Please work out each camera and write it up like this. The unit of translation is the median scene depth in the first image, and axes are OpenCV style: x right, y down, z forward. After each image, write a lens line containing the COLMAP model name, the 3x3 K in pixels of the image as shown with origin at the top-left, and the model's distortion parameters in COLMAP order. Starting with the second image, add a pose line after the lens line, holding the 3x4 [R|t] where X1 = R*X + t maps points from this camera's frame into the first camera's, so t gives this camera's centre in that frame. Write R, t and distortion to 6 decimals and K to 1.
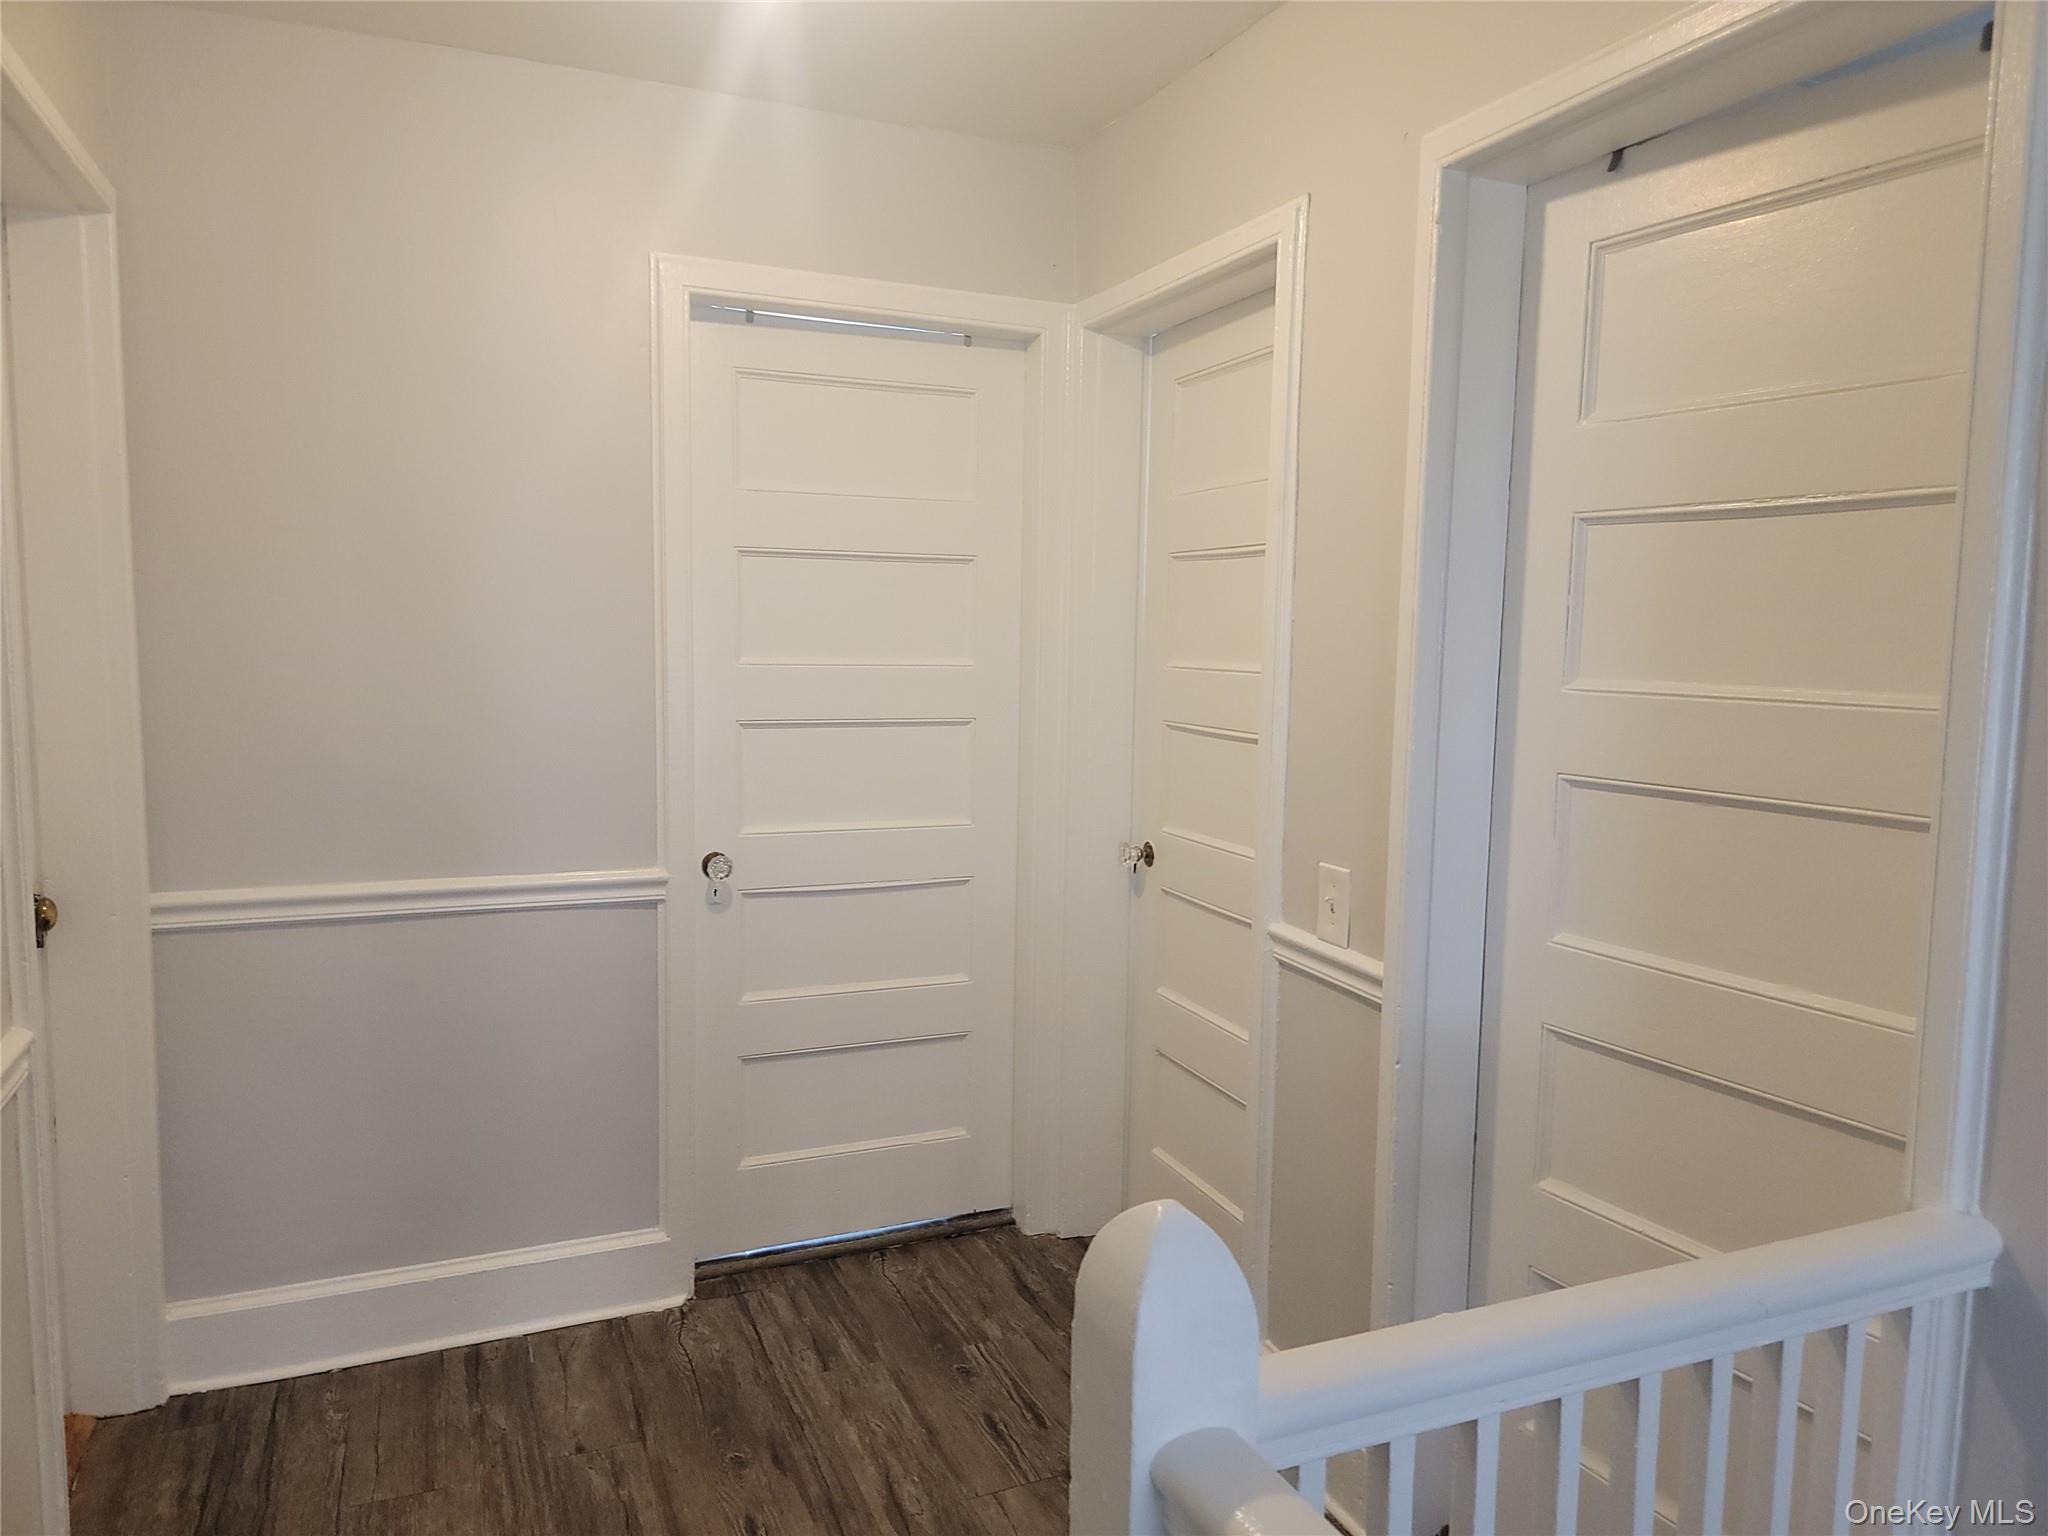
lens RADIAL K [[1405.9, 0, 1059.9], [0, 1405.9, 754.9], [0, 0, 1]] dist [0.091737, -0.083919]
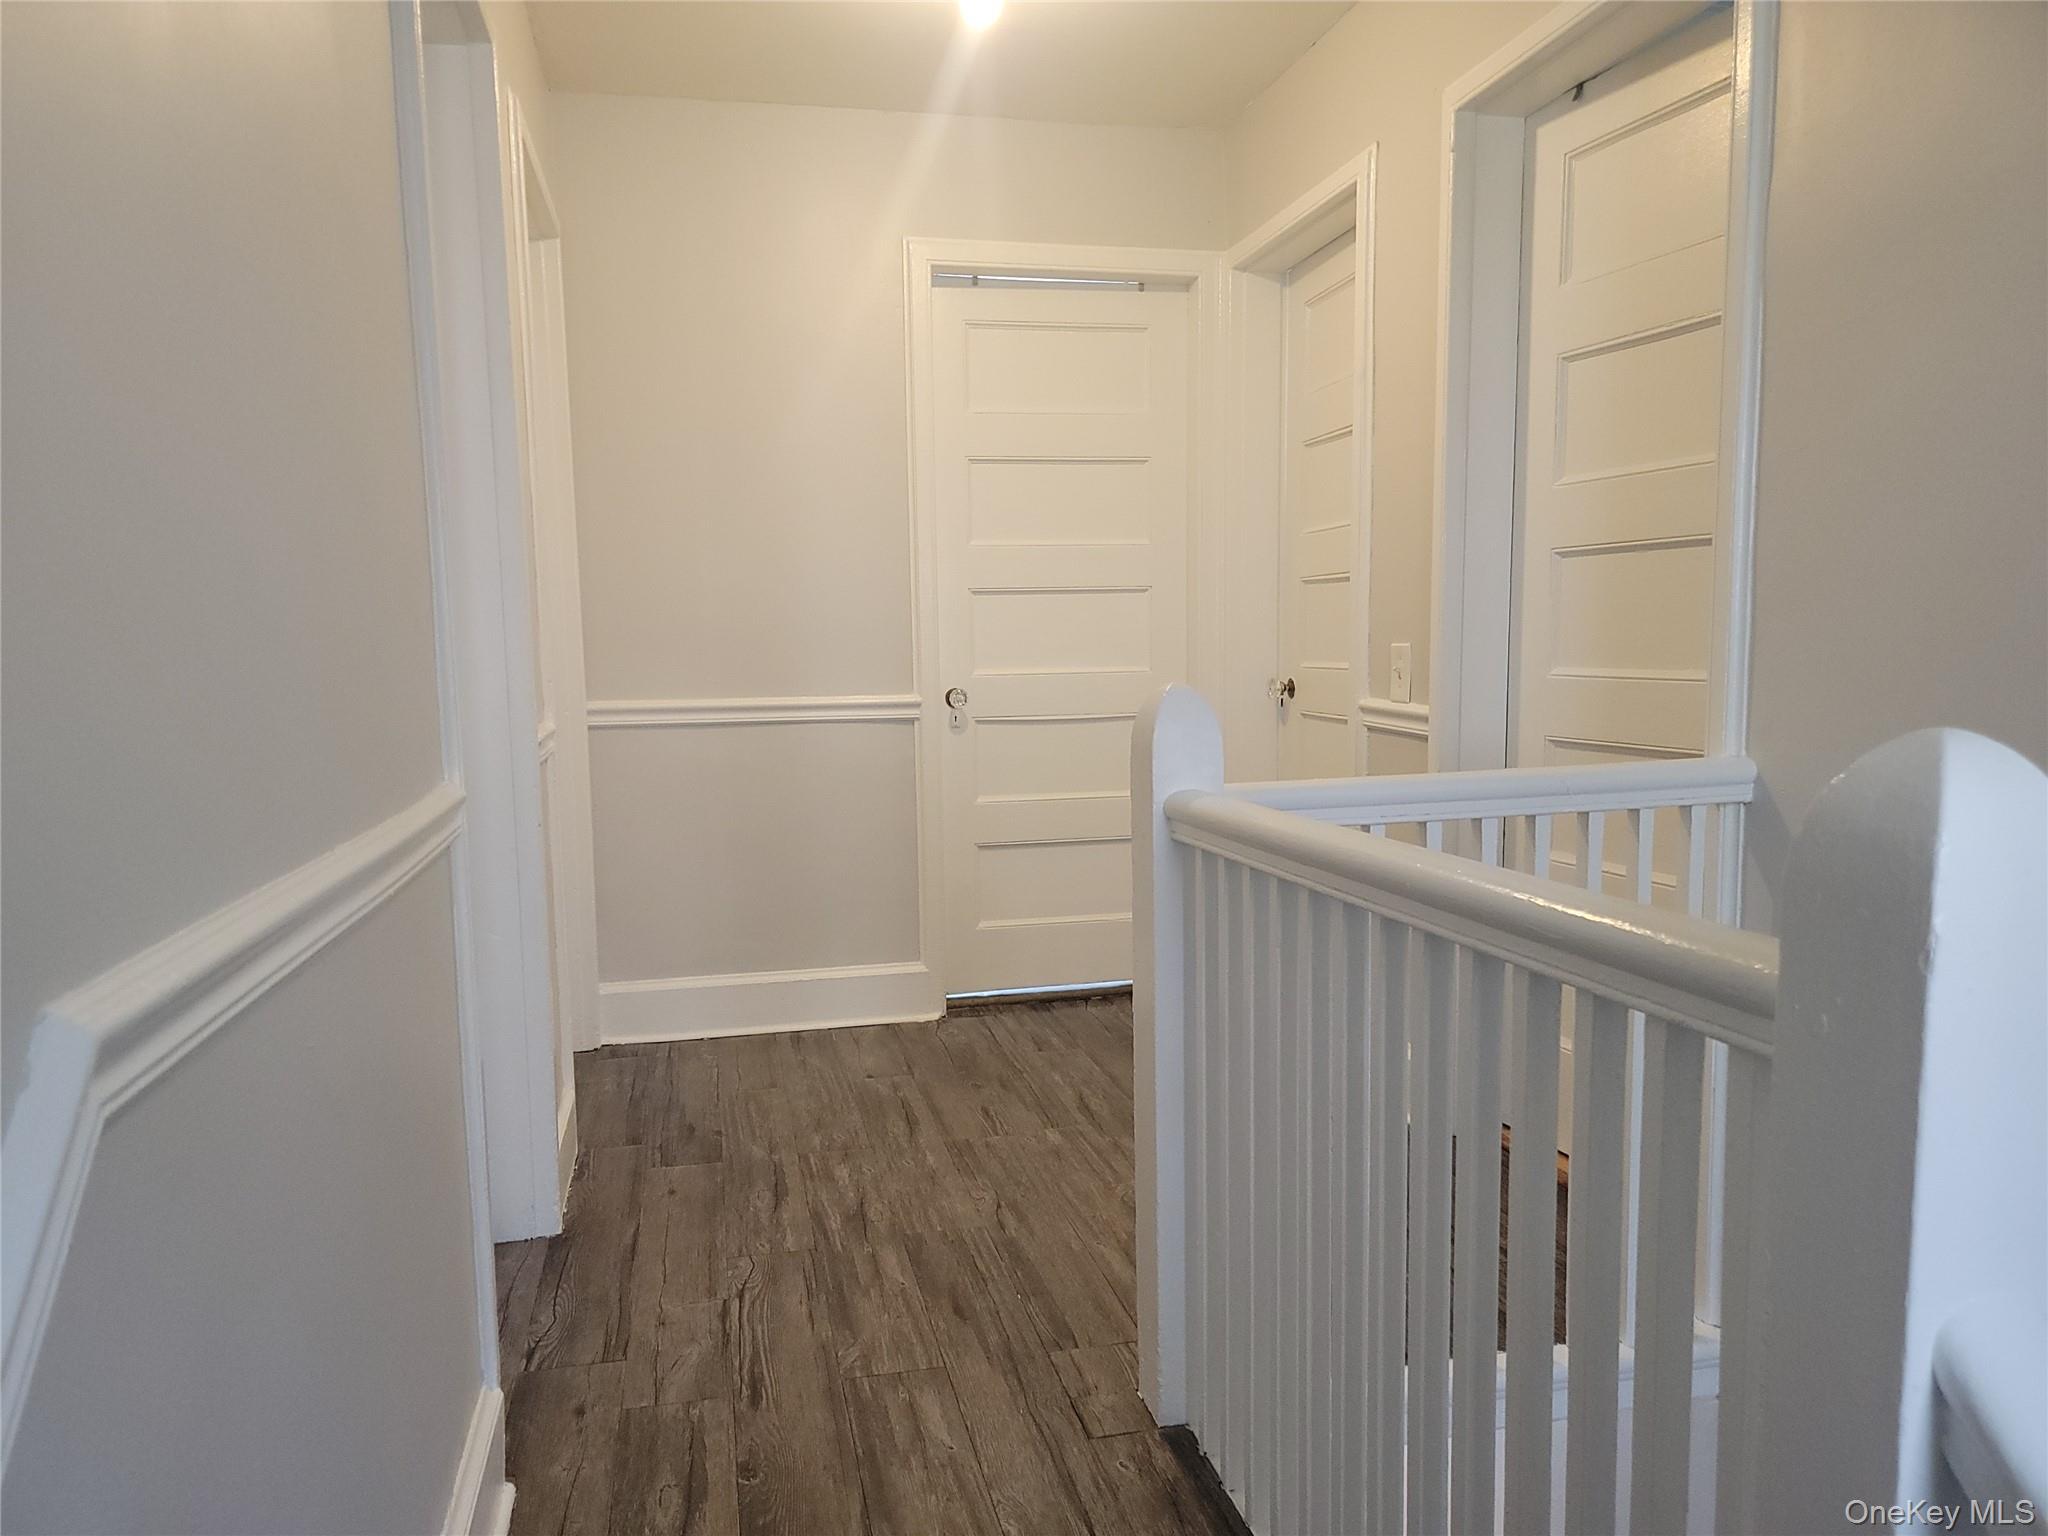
lens RADIAL K [[1448.9, 0, 1024.0], [0, 1448.9, 768.0], [0, 0, 1]] dist [0.085278, -0.045171]
pose [[0.979620, -0.015131, -0.200291, 0.103834], [0.014059, 0.999878, -0.006776, 0.173578], [0.200369, 0.003822, 0.979713, -0.365659]]
